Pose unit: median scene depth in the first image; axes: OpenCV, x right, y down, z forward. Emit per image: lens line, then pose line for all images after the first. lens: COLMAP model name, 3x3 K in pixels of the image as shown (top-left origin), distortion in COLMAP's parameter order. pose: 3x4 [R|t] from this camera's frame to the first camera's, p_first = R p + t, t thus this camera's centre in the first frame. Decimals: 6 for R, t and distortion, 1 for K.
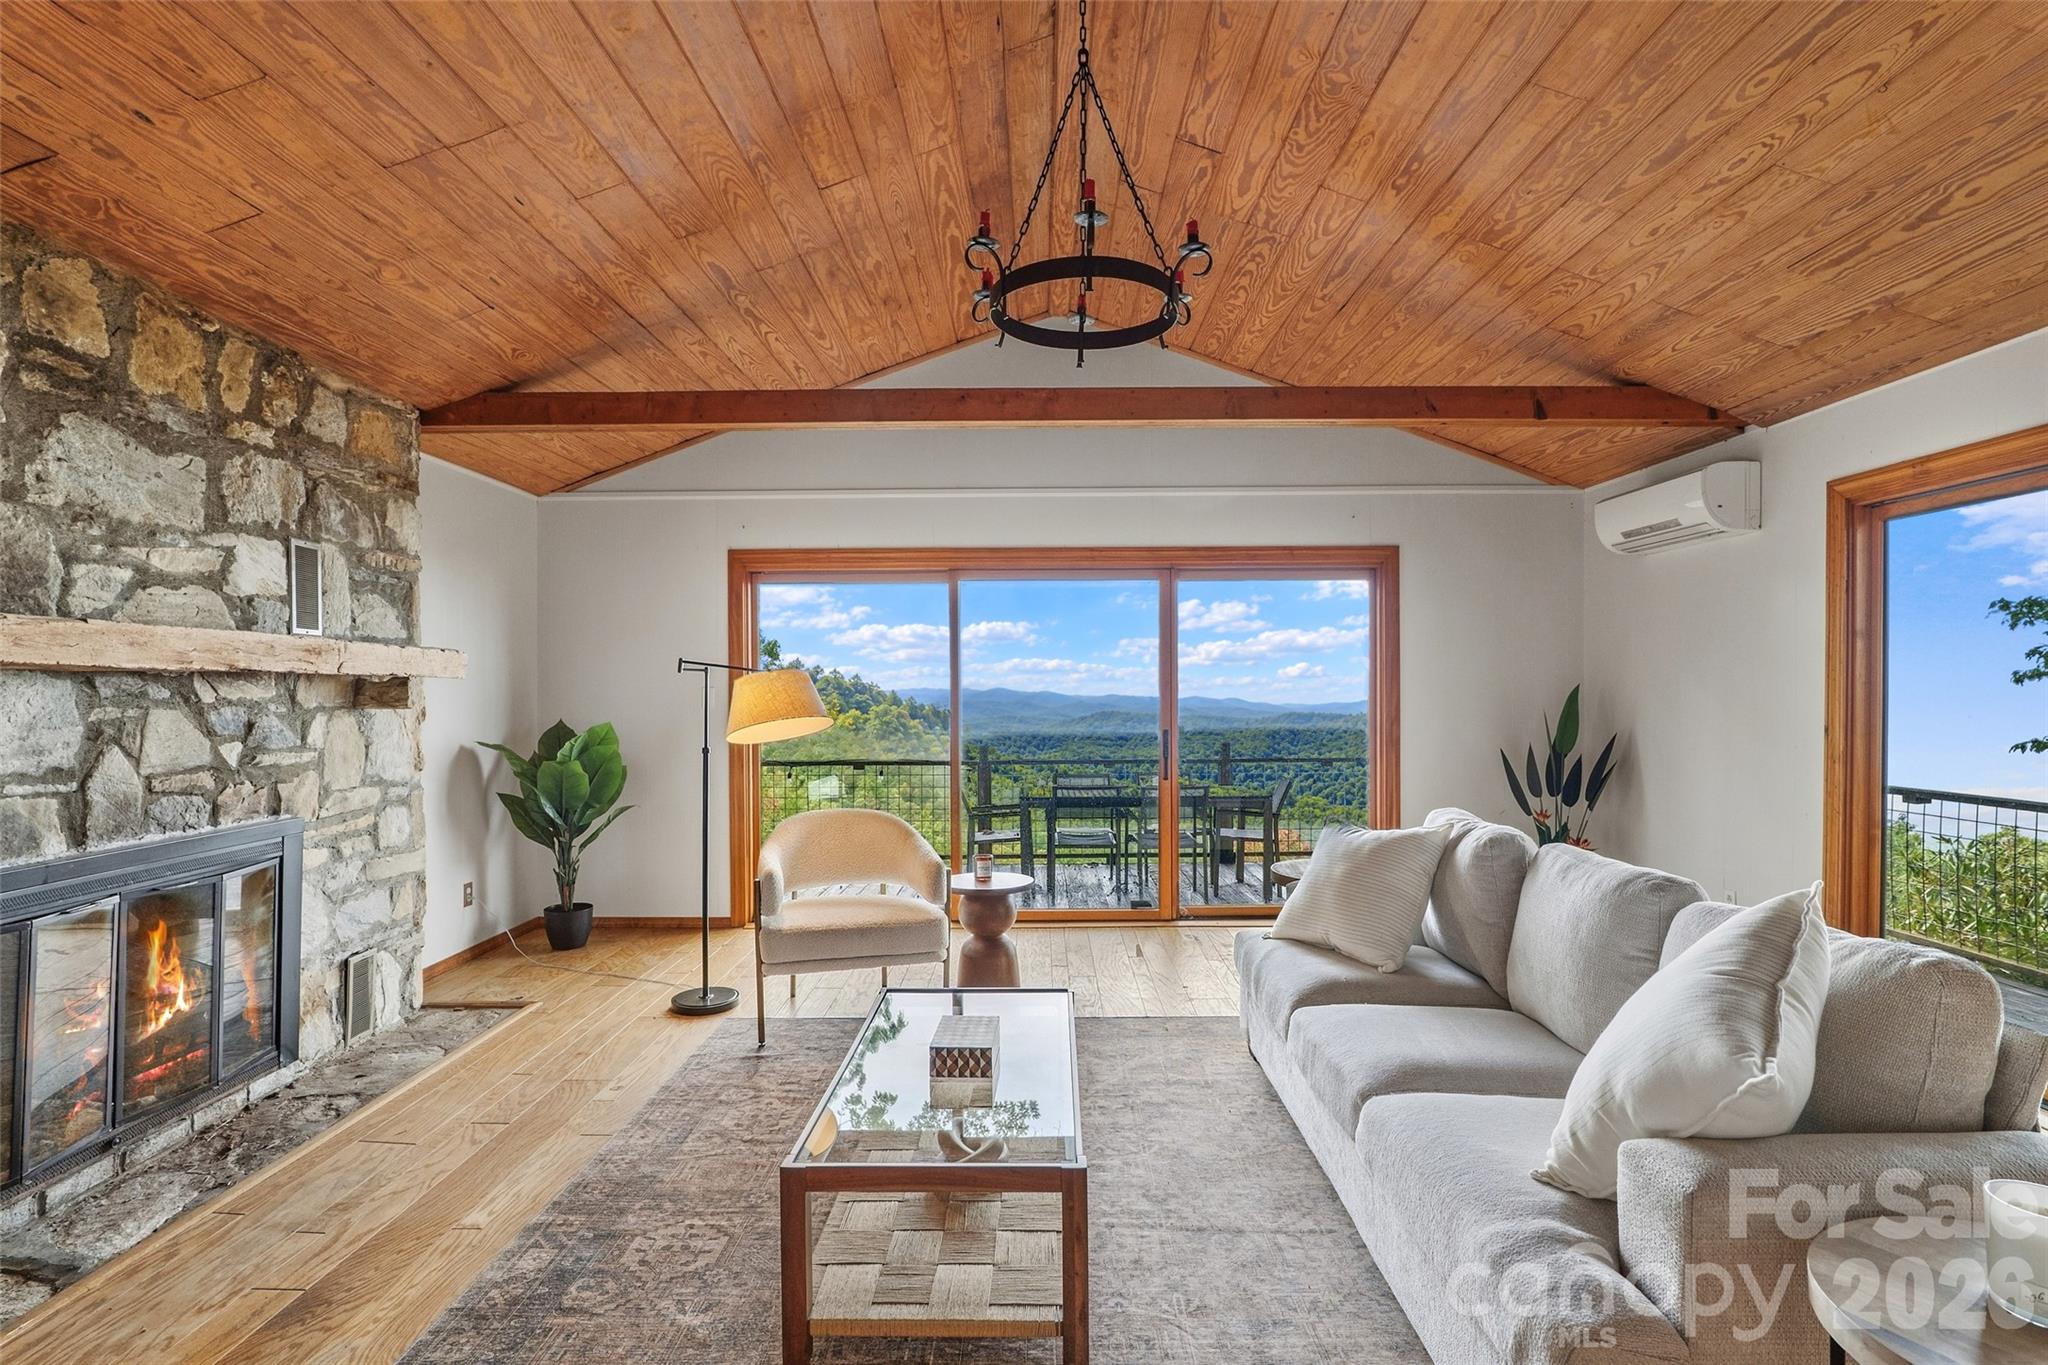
lens RADIAL K [[960.9, 0, 1028.0], [0, 960.9, 687.2], [0, 0, 1]] dist [-0.020136, 0.004481]
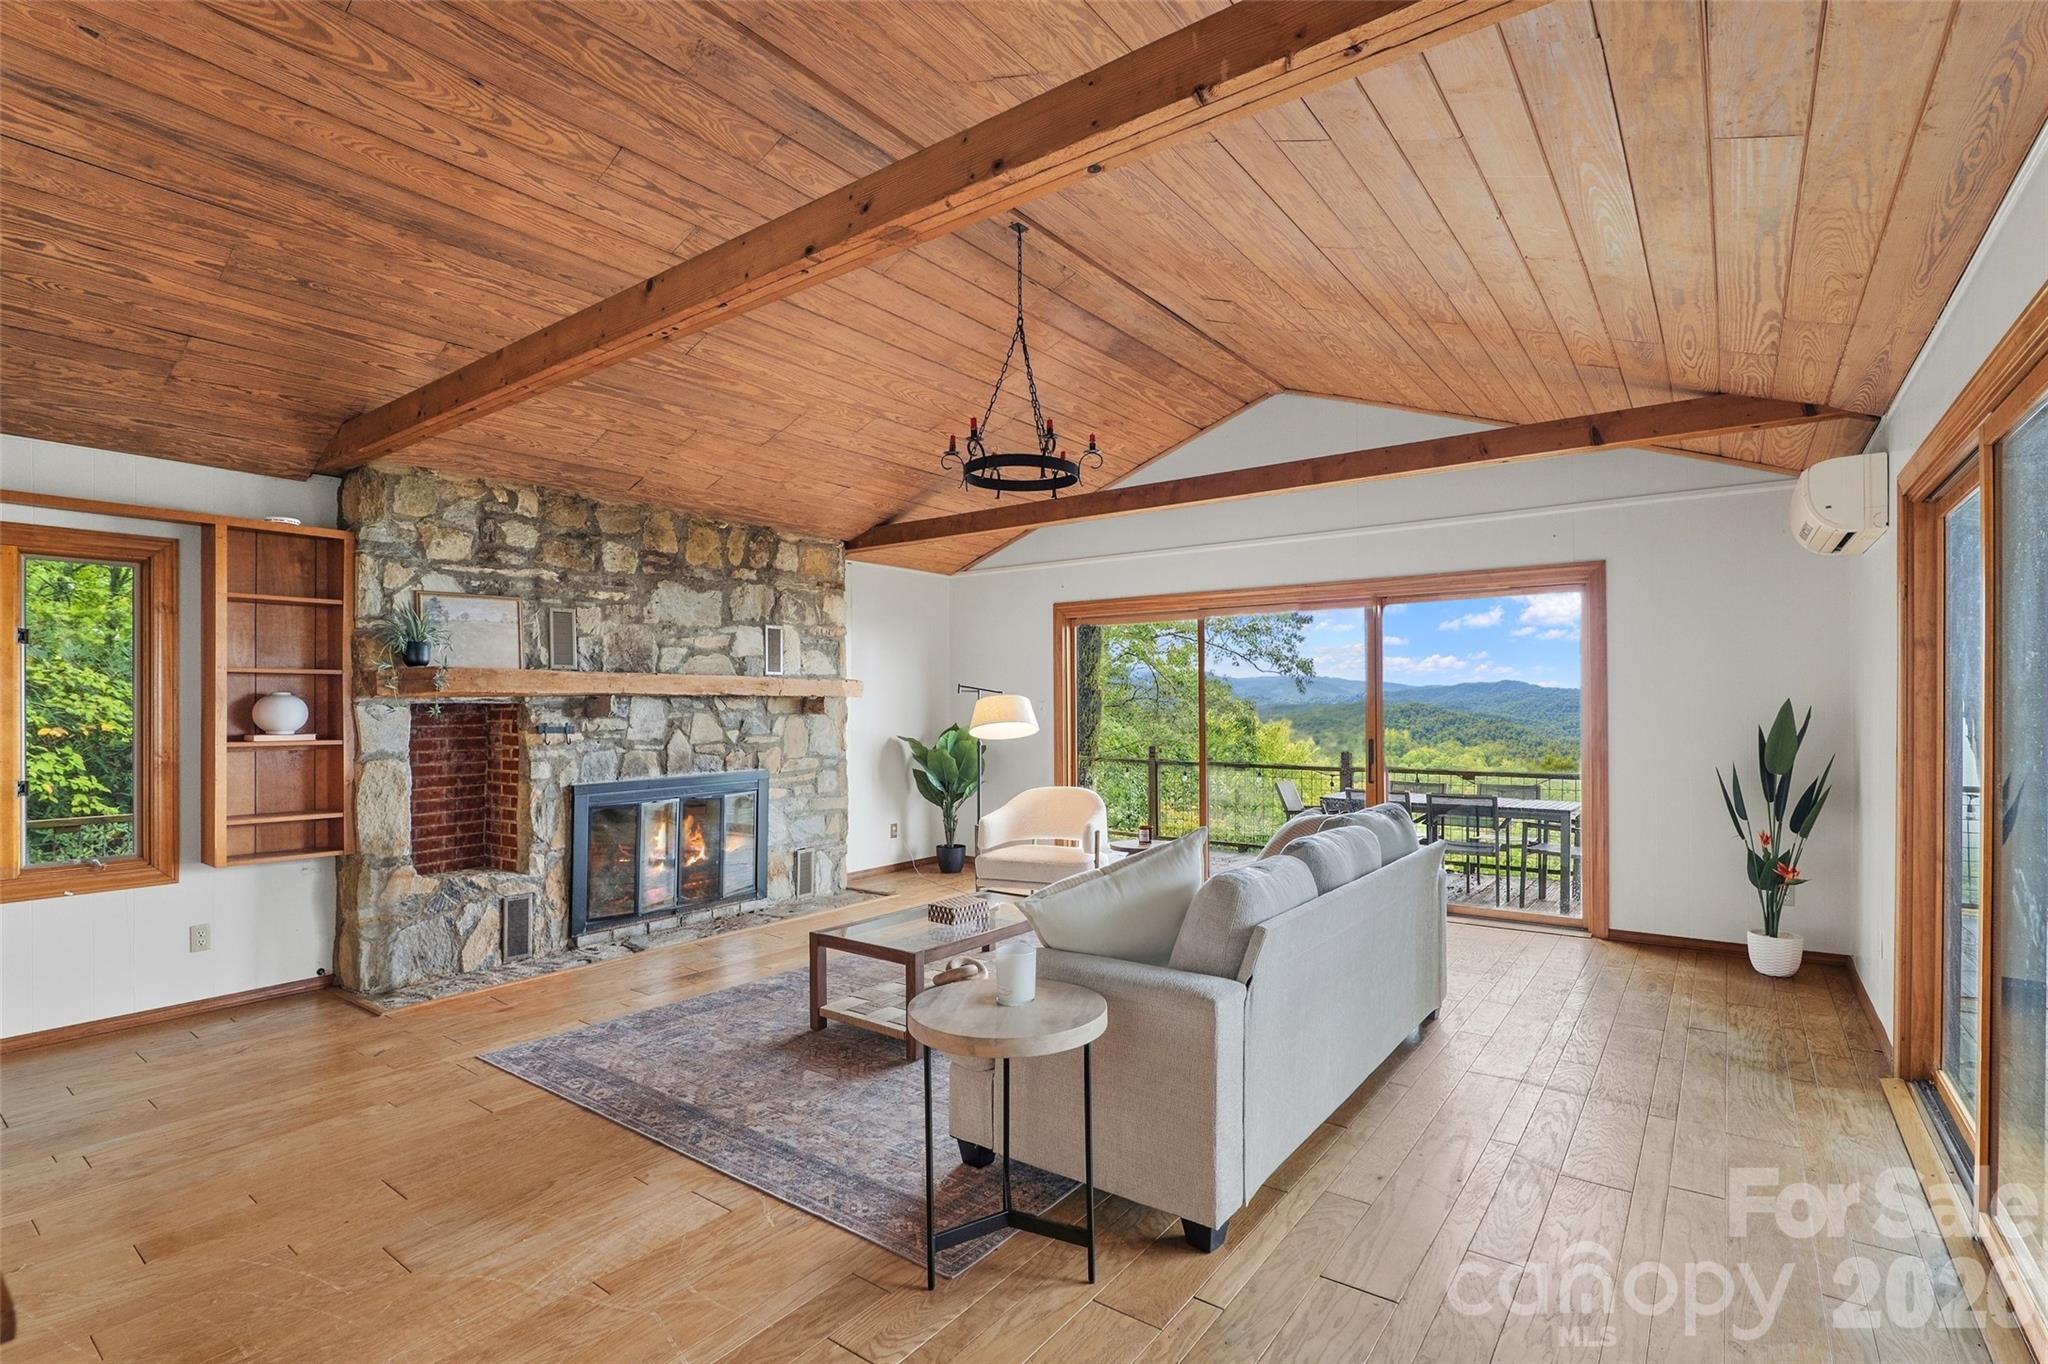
lens RADIAL K [[960.9, 0, 1031.8], [0, 960.9, 687.0], [0, 0, 1]] dist [-0.020136, 0.004481]
pose [[0.807245, -0.008265, -0.590158, 0.829561], [0.001006, 0.999920, -0.012629, -0.006574], [0.590215, 0.009601, 0.807189, -0.254205]]
